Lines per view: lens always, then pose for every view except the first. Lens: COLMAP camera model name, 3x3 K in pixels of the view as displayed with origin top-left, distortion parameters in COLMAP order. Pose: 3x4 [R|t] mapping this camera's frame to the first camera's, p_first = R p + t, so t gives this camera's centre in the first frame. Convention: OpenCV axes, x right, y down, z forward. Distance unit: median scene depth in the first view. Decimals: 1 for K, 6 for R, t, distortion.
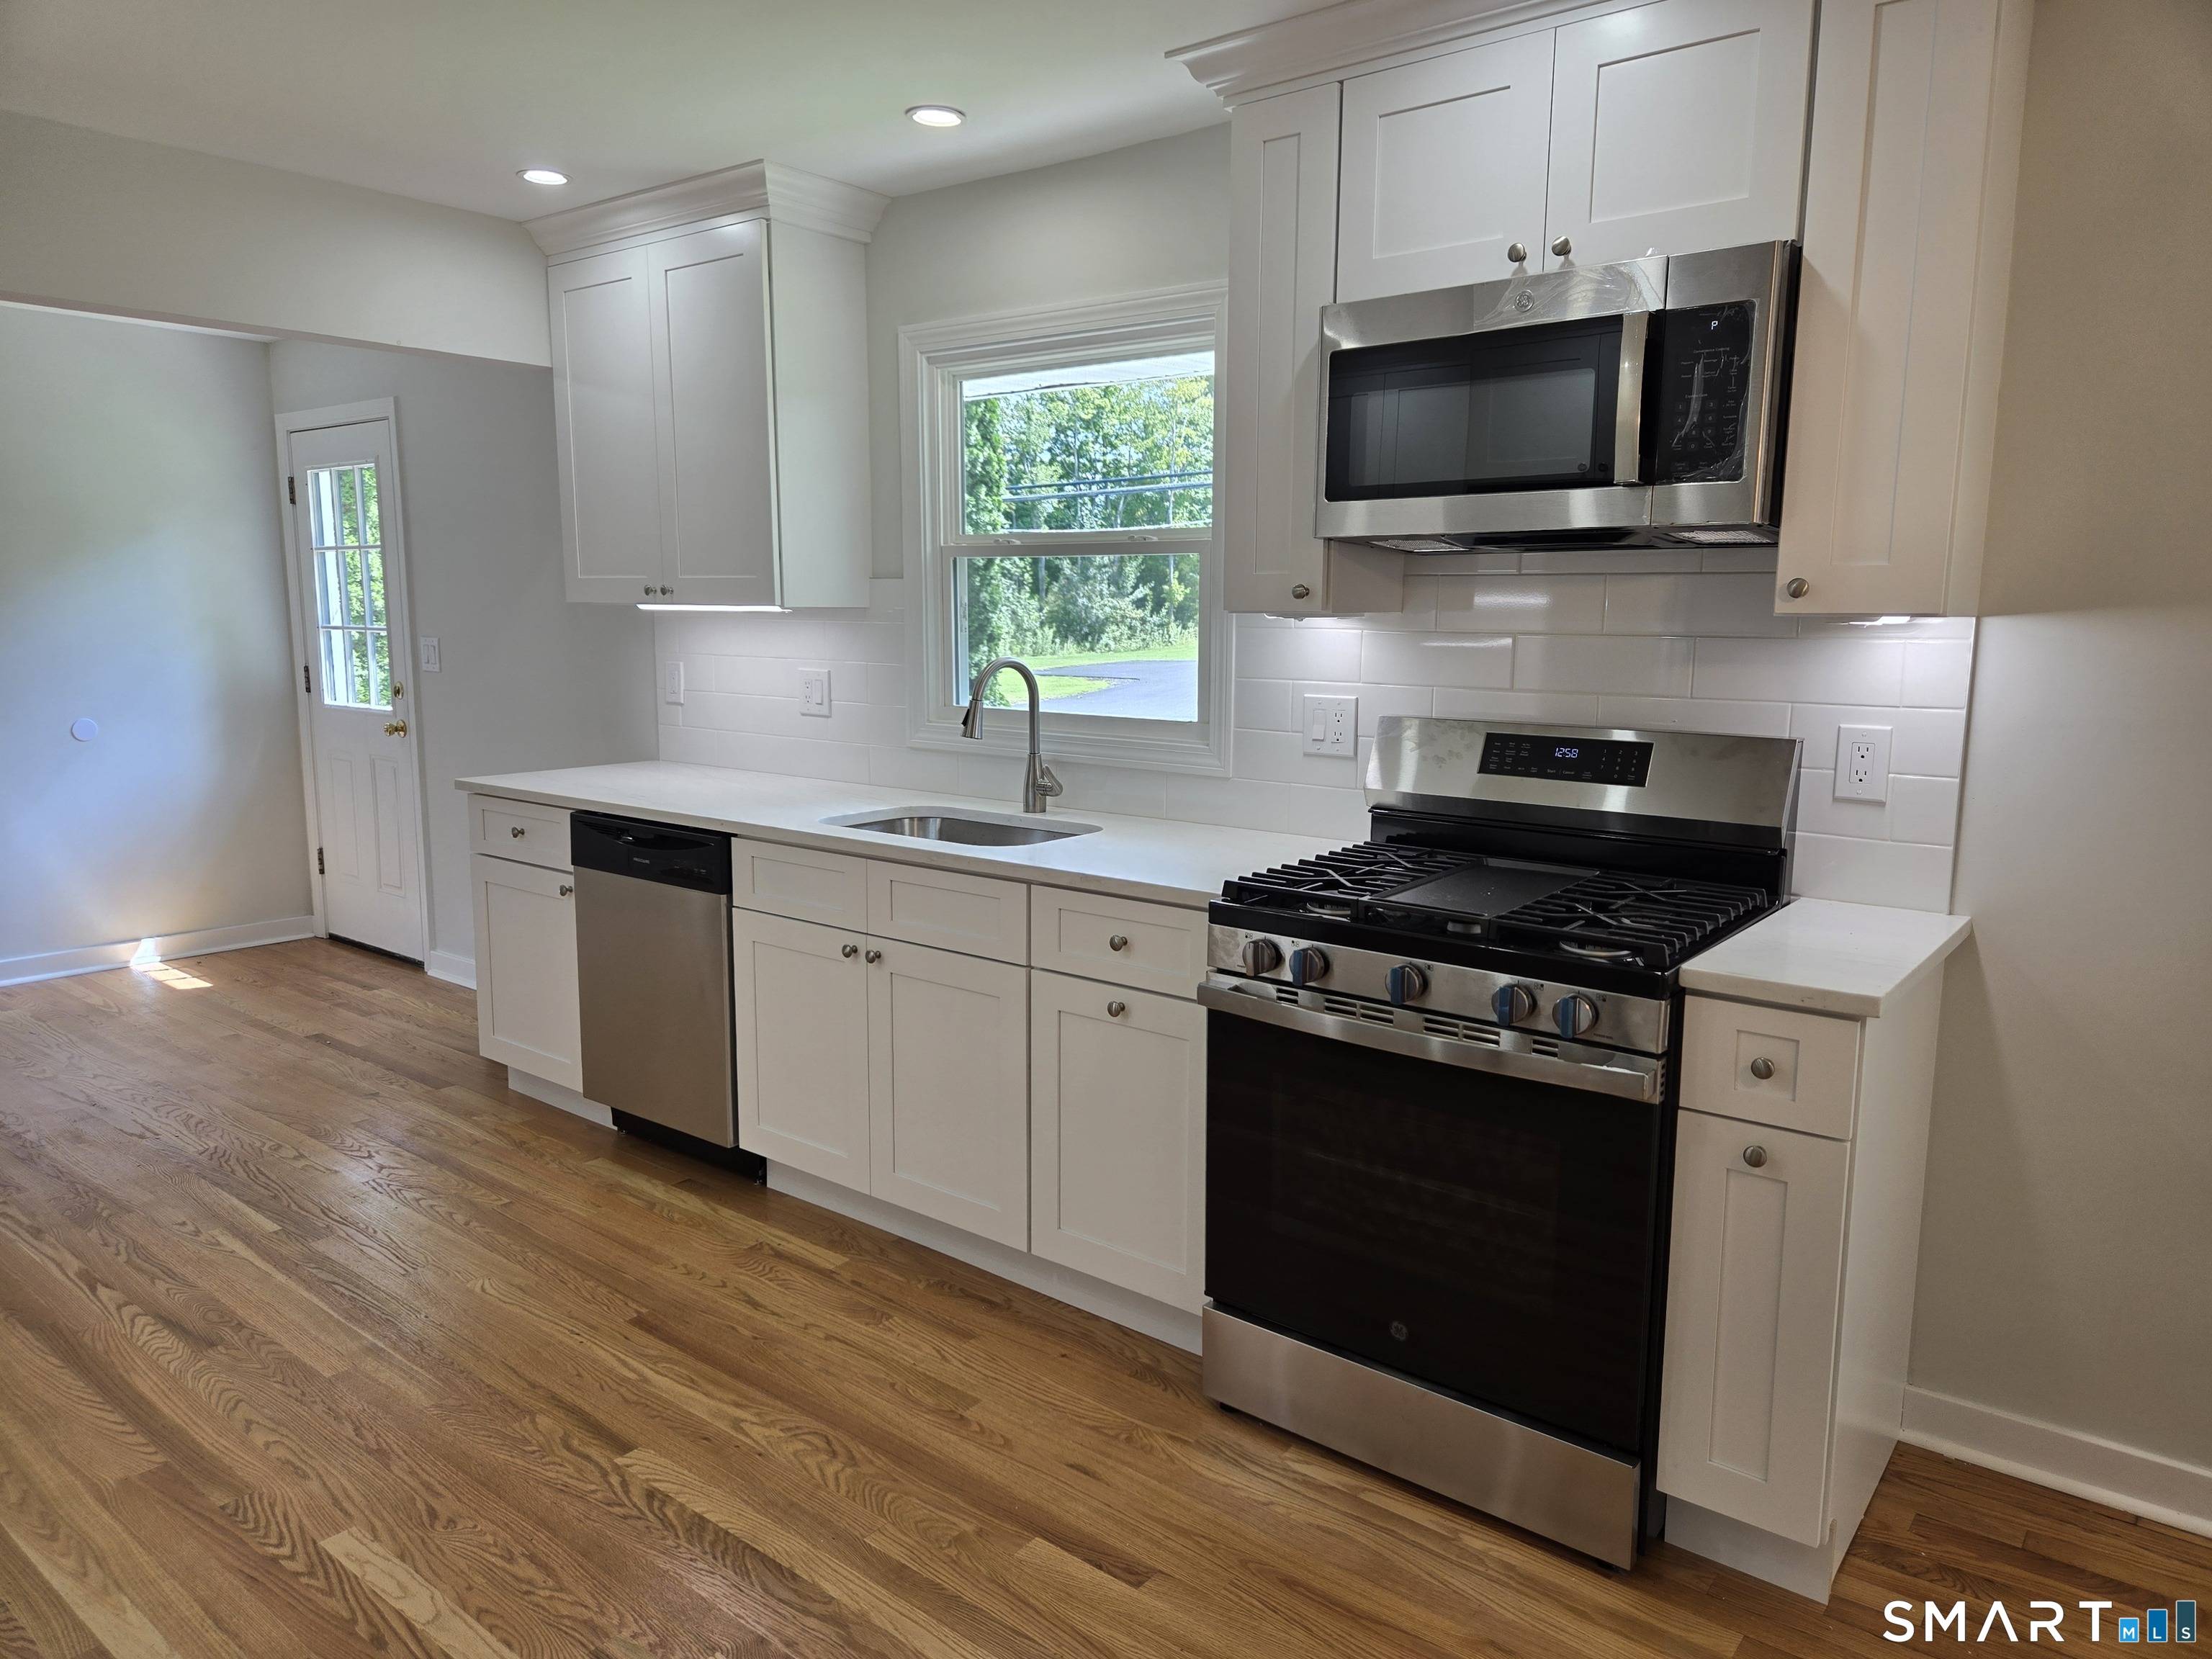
lens RADIAL K [[1485.2, 0, 1097.0], [0, 1485.2, 828.9], [0, 0, 1]] dist [0.065195, -0.049550]
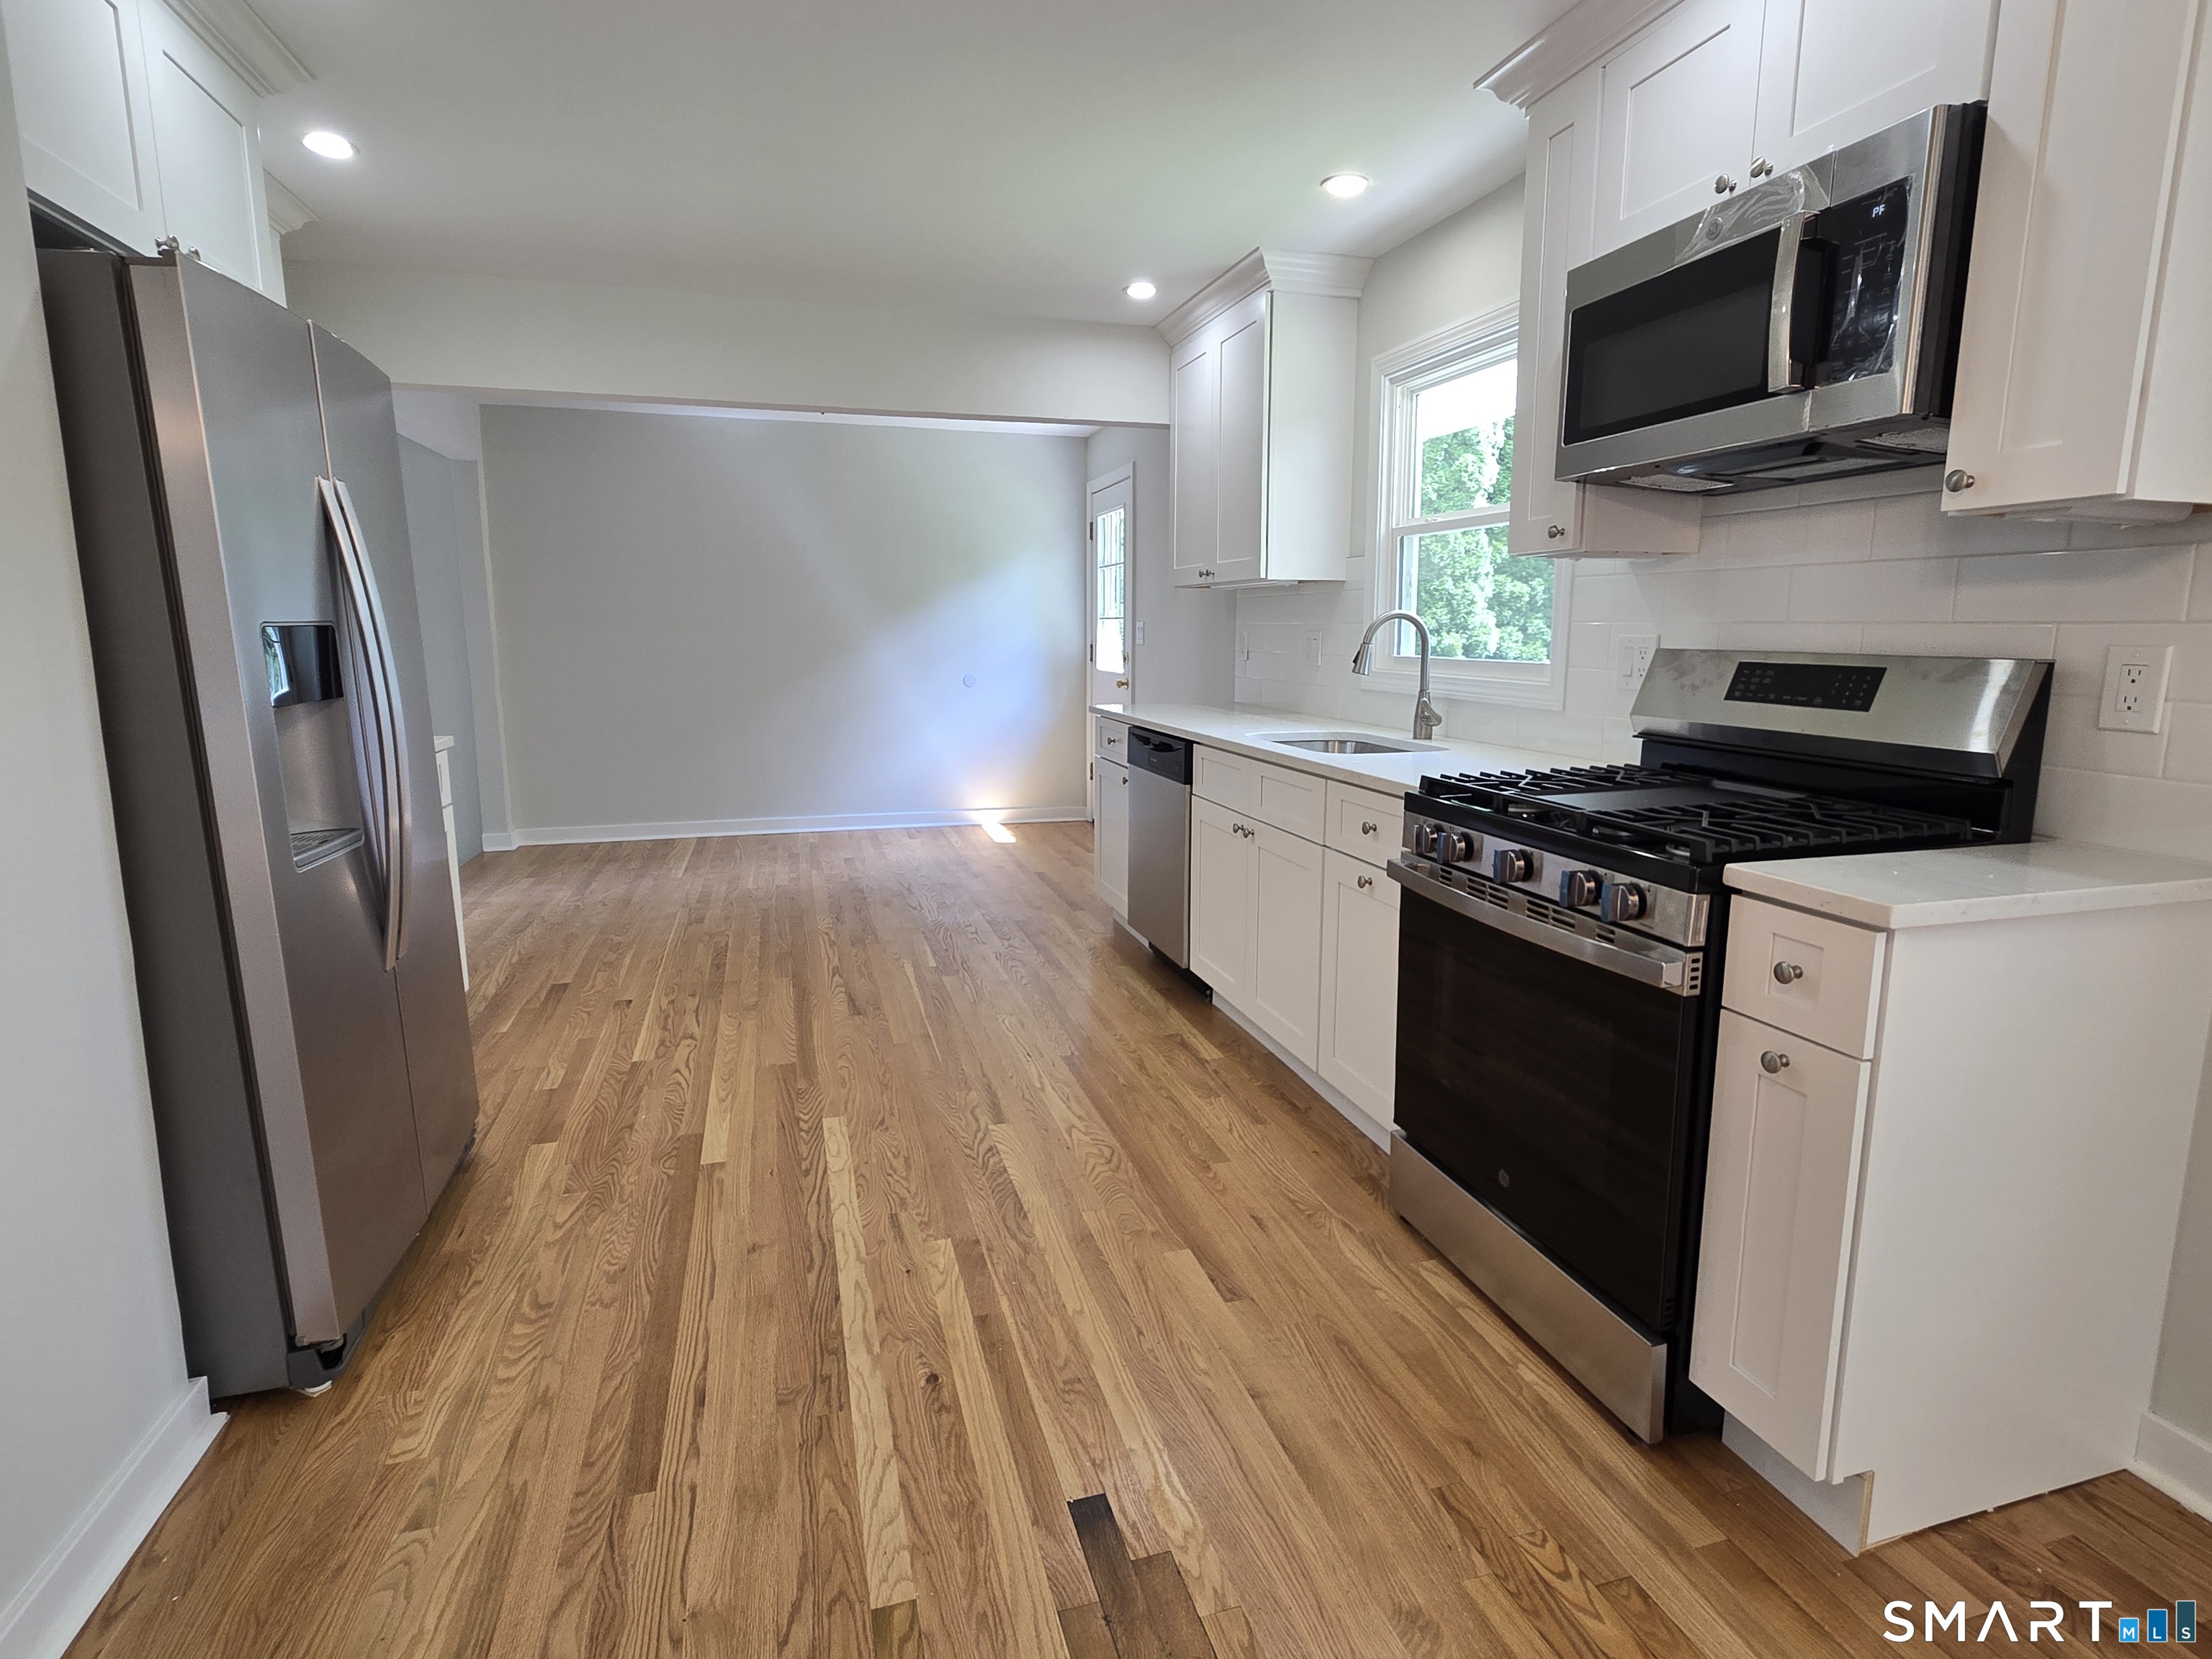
lens RADIAL K [[1140.5, 0, 1100.1], [0, 1140.5, 809.7], [0, 0, 1]] dist [0.009673, 0.000087]
pose [[0.816847, 0.088049, -0.570095, 0.385138], [-0.085247, 0.995857, 0.031661, 0.053509], [0.570520, 0.022737, 0.820969, 0.107079]]
